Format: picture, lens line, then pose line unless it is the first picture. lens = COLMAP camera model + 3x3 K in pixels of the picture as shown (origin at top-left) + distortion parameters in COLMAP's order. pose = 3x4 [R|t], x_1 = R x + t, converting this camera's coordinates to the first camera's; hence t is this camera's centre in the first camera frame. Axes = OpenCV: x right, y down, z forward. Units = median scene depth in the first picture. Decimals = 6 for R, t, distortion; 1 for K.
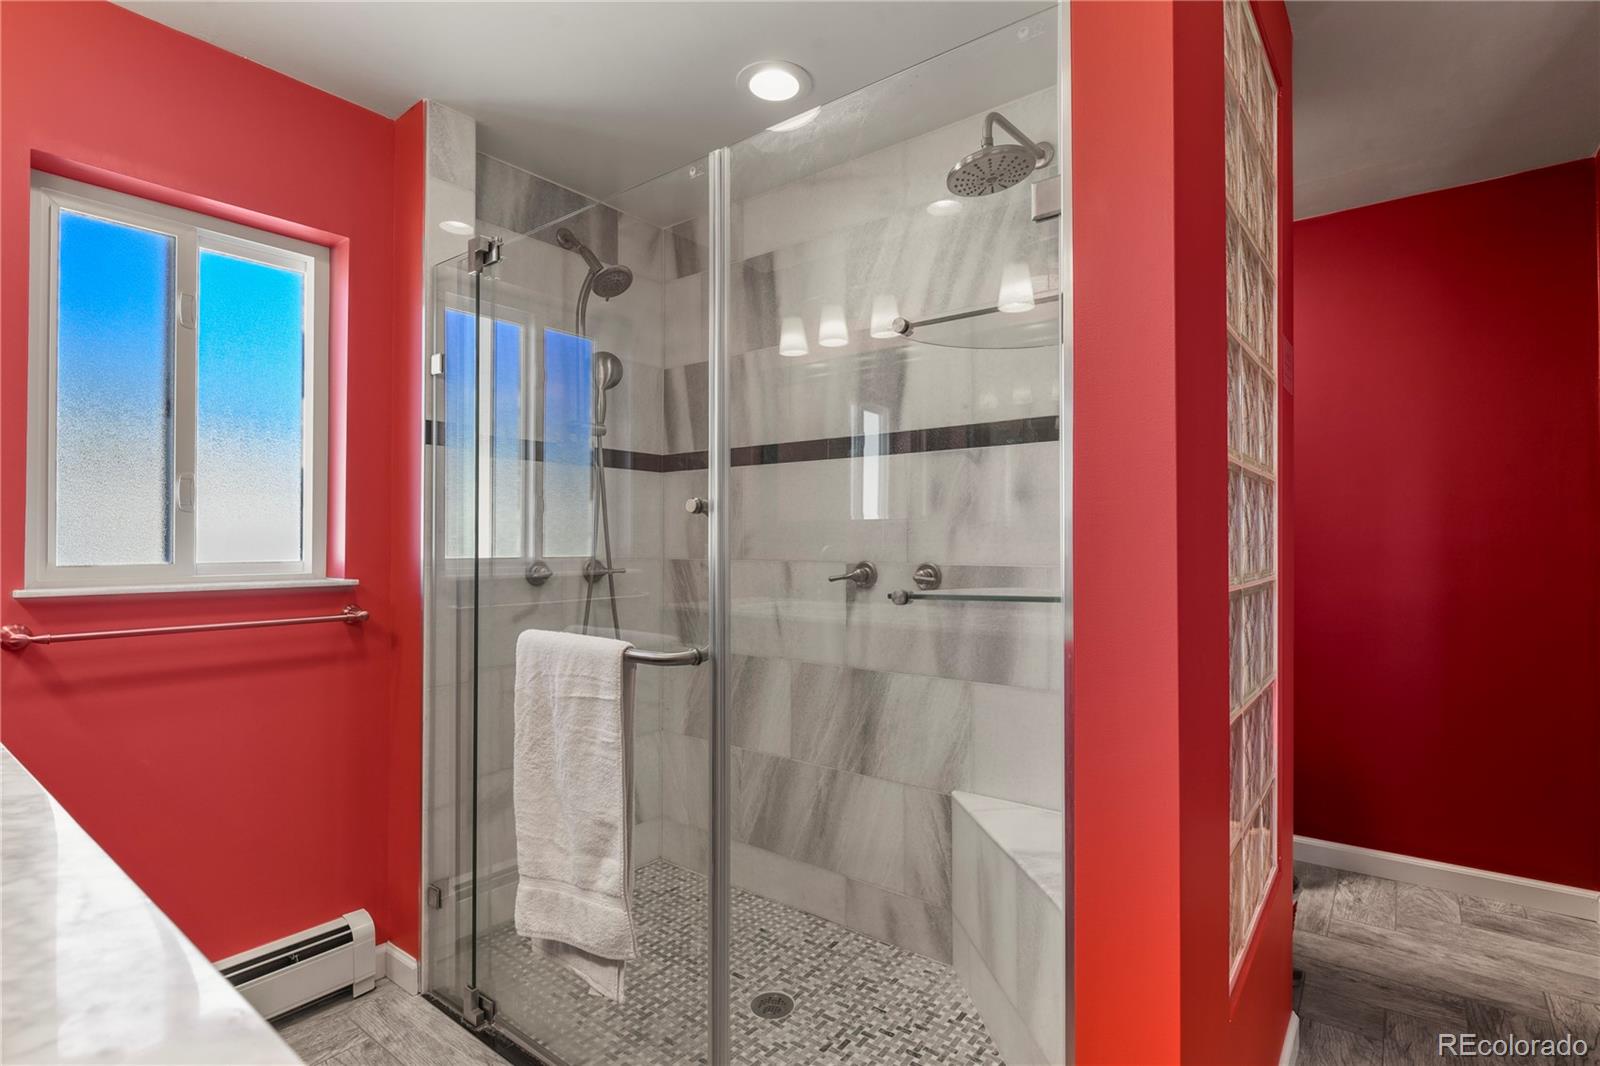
lens RADIAL K [[771.4, 0, 801.7], [0, 771.4, 534.4], [0, 0, 1]] dist [-0.000152, -0.004922]
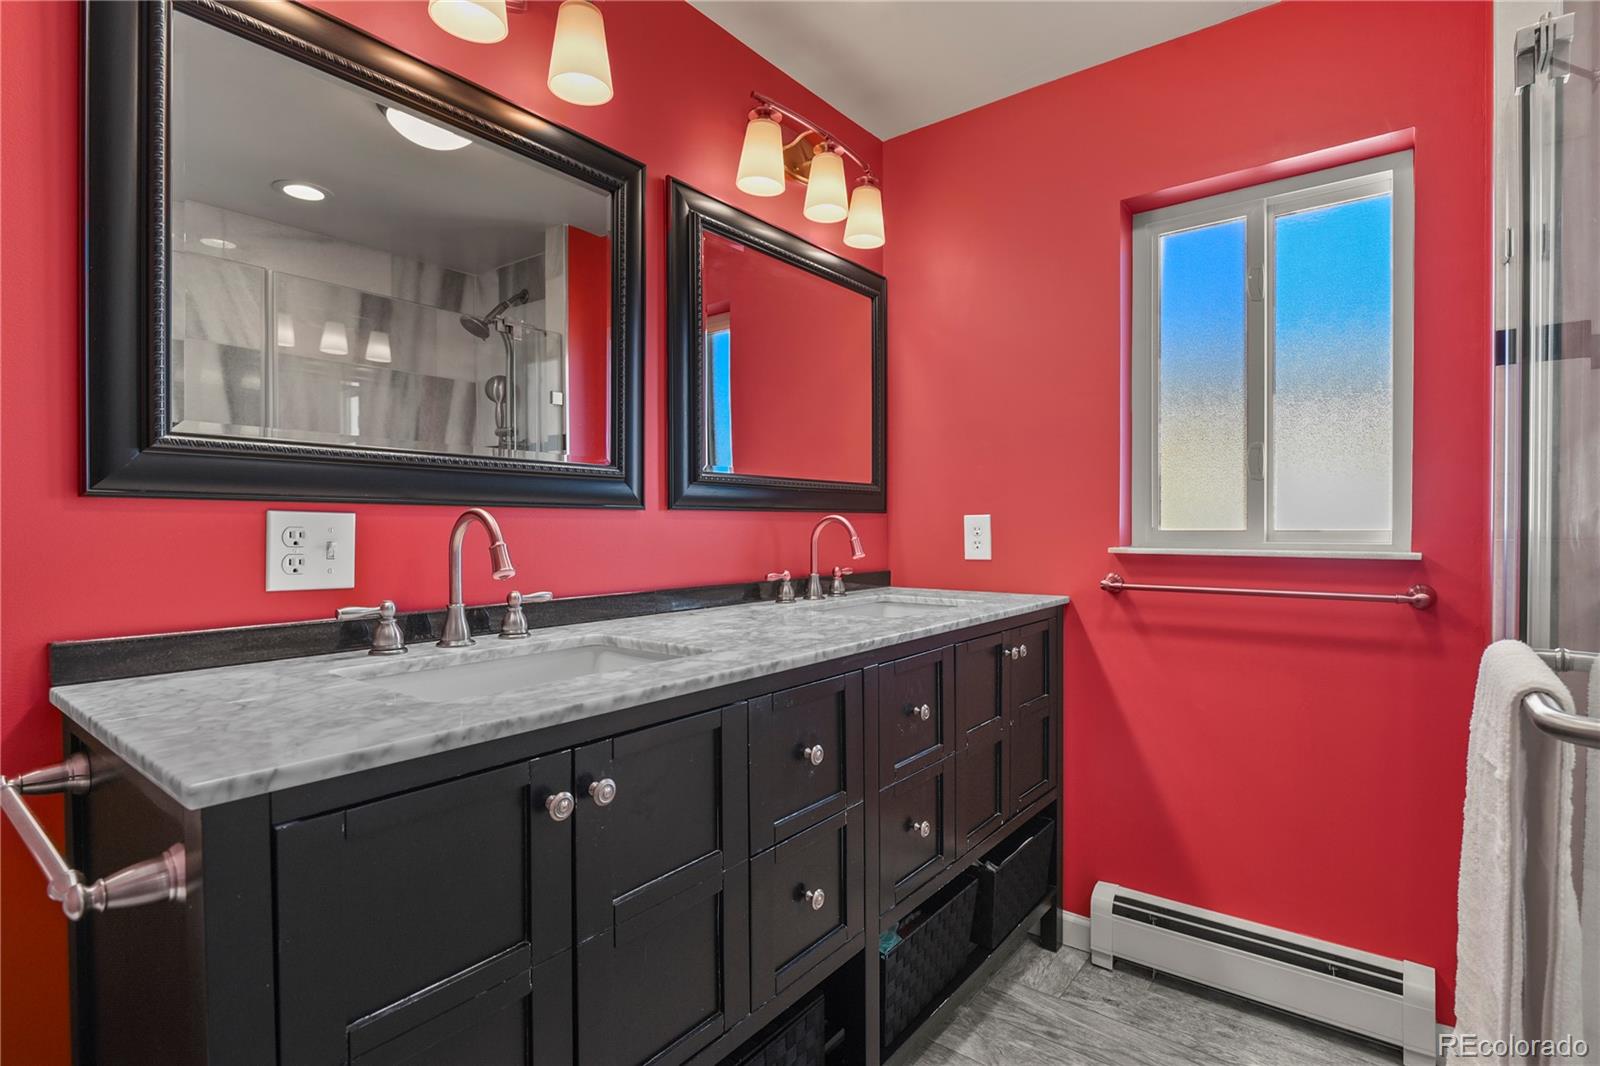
lens RADIAL K [[771.4, 0, 801.7], [0, 771.4, 533.7], [0, 0, 1]] dist [-0.000152, -0.004922]
pose [[0.001815, 0.011636, -0.999931, 0.229659], [0.011518, 0.999866, 0.011656, 0.023081], [0.999932, -0.011538, 0.001681, 0.378630]]
